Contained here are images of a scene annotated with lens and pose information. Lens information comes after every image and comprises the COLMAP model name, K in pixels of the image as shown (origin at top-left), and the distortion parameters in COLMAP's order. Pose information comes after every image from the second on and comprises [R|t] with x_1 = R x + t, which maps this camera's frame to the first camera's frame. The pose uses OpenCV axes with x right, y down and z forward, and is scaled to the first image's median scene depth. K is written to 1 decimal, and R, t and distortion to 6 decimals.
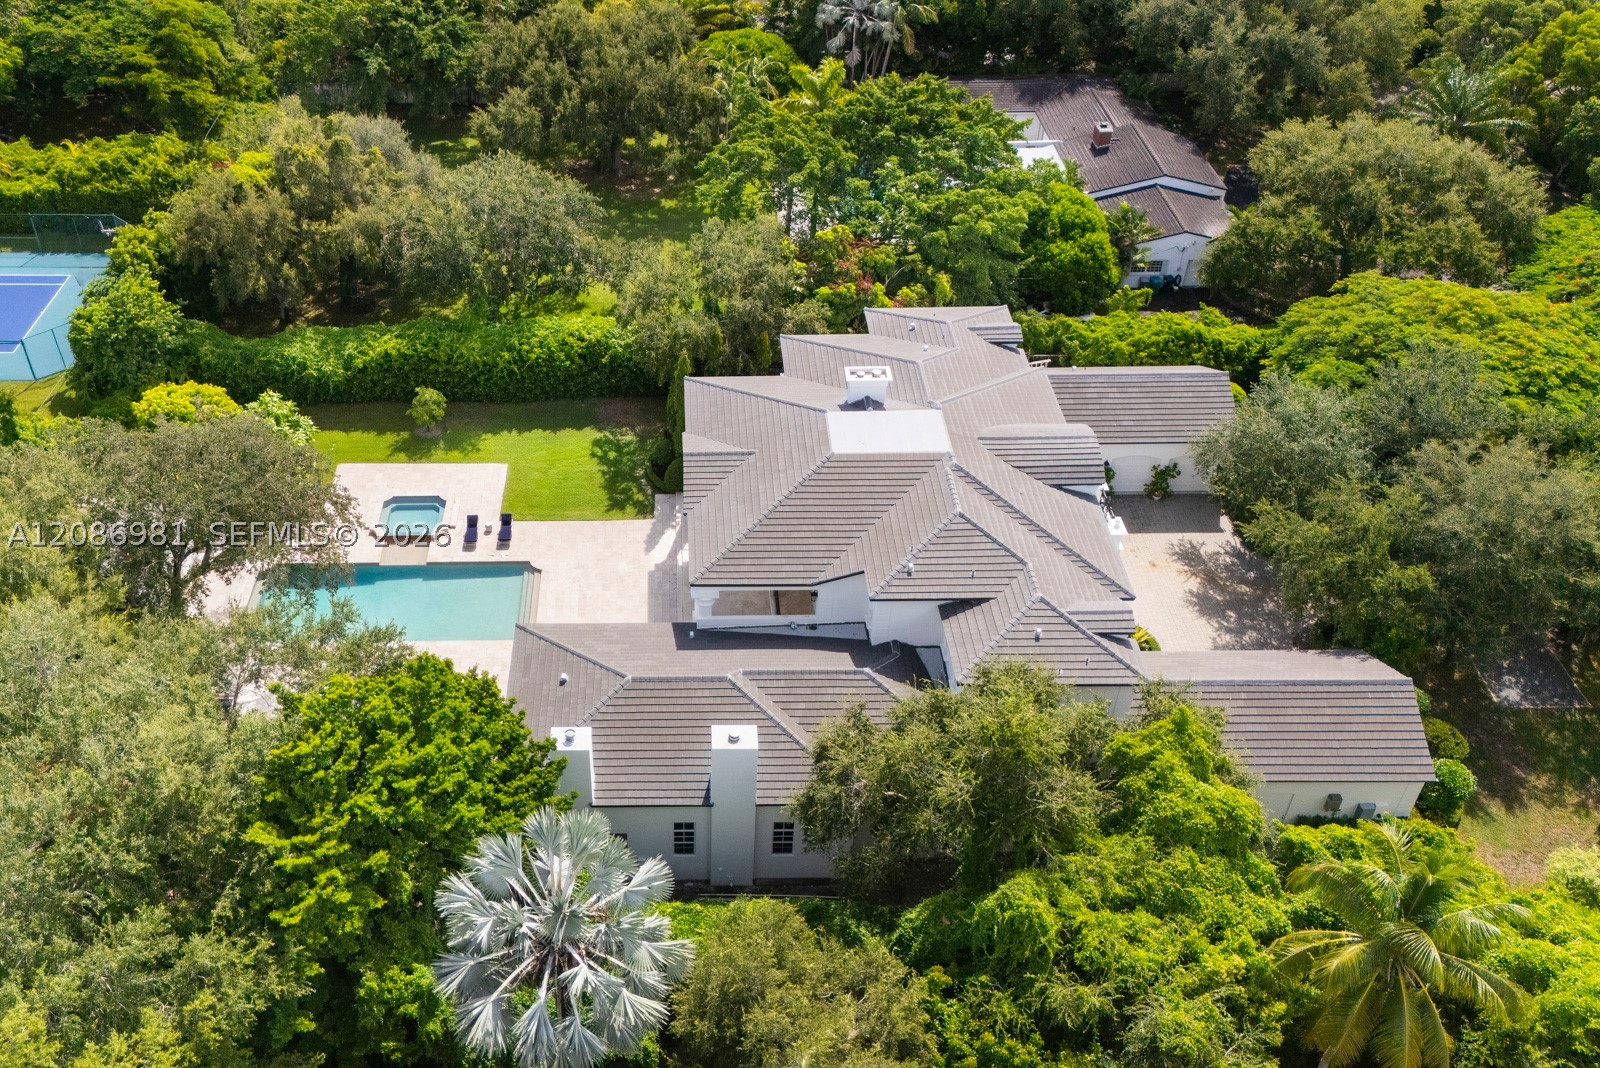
lens RADIAL K [[1371.9, 0, 700.8], [0, 1371.9, 520.2], [0, 0, 1]] dist [0.055727, -0.019416]
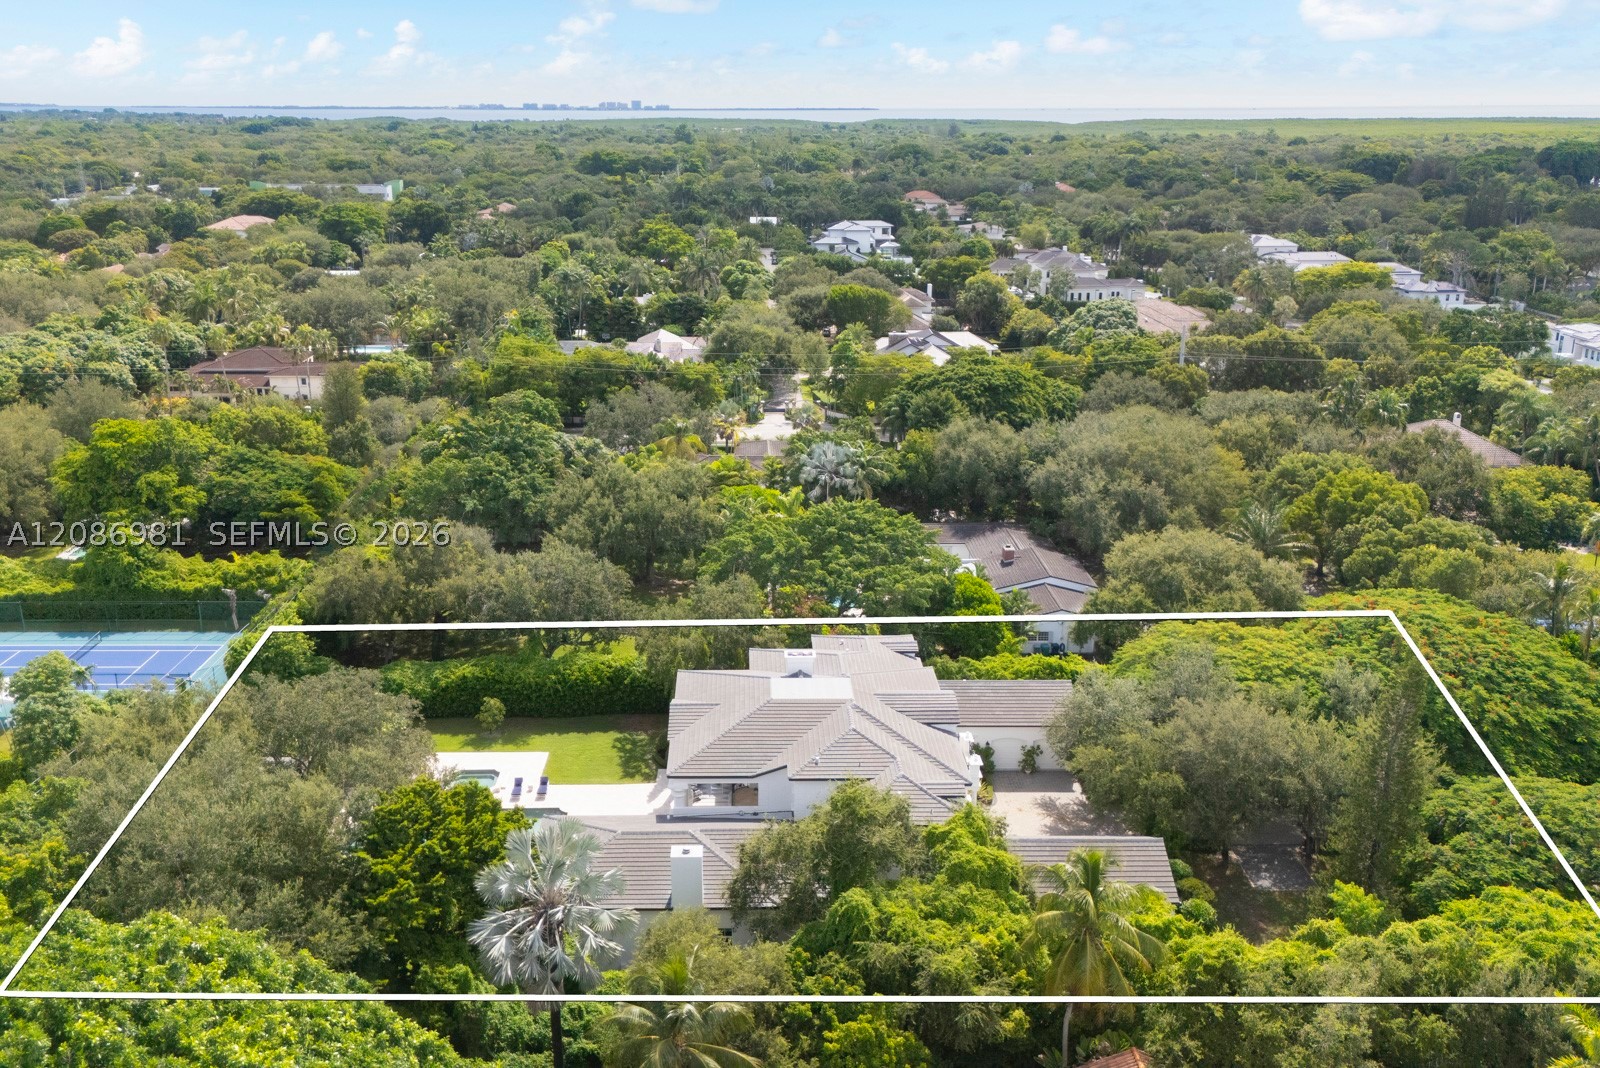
lens RADIAL K [[1317.5, 0, 797.4], [0, 1317.5, 561.7], [0, 0, 1]] dist [0.119134, -0.006974]
pose [[0.999676, 0.000901, 0.025427, 0.070302], [0.007735, 0.941308, -0.337459, 0.228905], [-0.024238, 0.337547, 0.940997, -0.293318]]
